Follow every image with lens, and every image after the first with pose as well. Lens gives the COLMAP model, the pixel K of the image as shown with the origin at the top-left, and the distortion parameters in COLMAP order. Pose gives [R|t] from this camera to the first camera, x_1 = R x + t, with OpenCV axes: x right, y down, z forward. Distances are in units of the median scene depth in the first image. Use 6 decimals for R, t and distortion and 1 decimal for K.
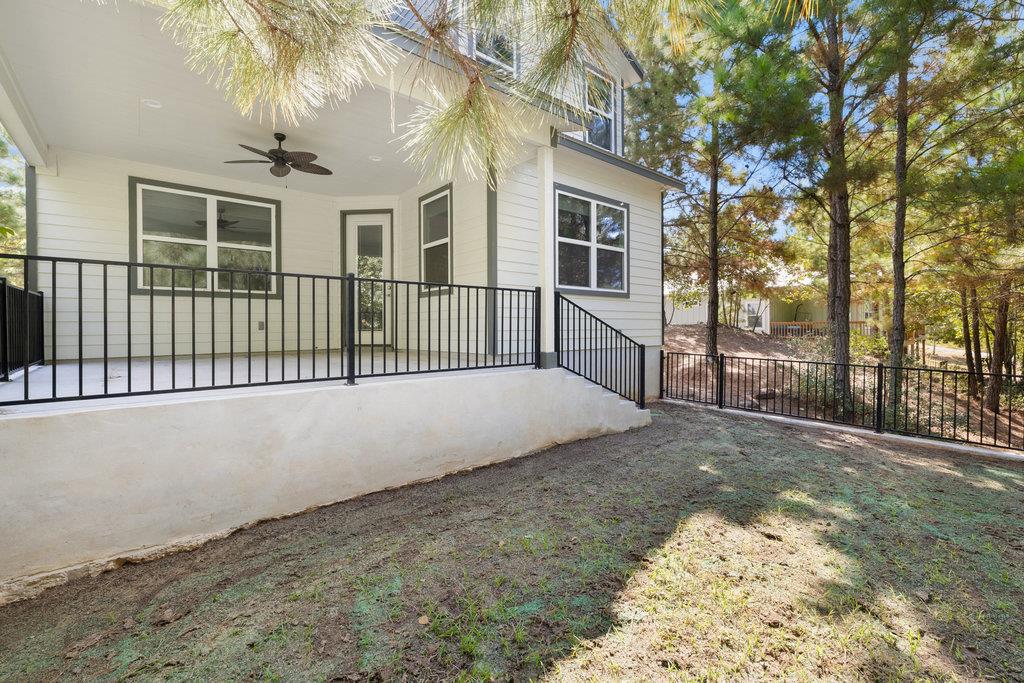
lens RADIAL K [[438.7, 0, 547.7], [0, 438.7, 346.9], [0, 0, 1]] dist [0.004395, -0.001074]
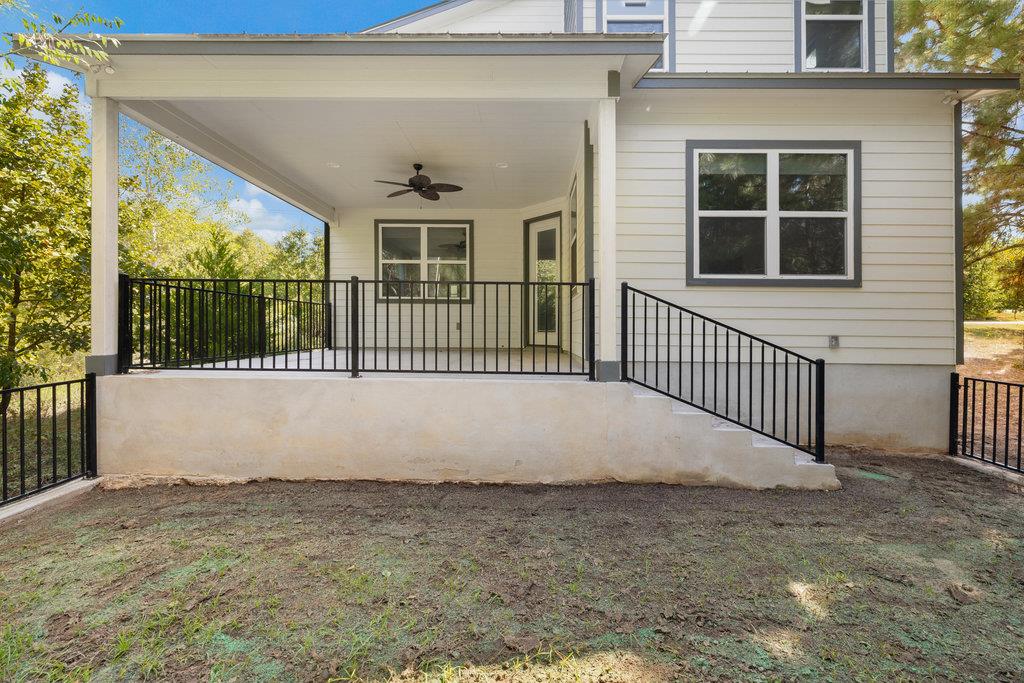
lens RADIAL K [[438.7, 0, 512.5], [0, 438.7, 343.6], [0, 0, 1]] dist [0.004395, -0.001074]
pose [[0.741073, 0.034067, -0.670560, 0.364684], [-0.044648, 0.999002, 0.001410, -0.011137], [0.669939, 0.028894, 0.741854, 0.277424]]
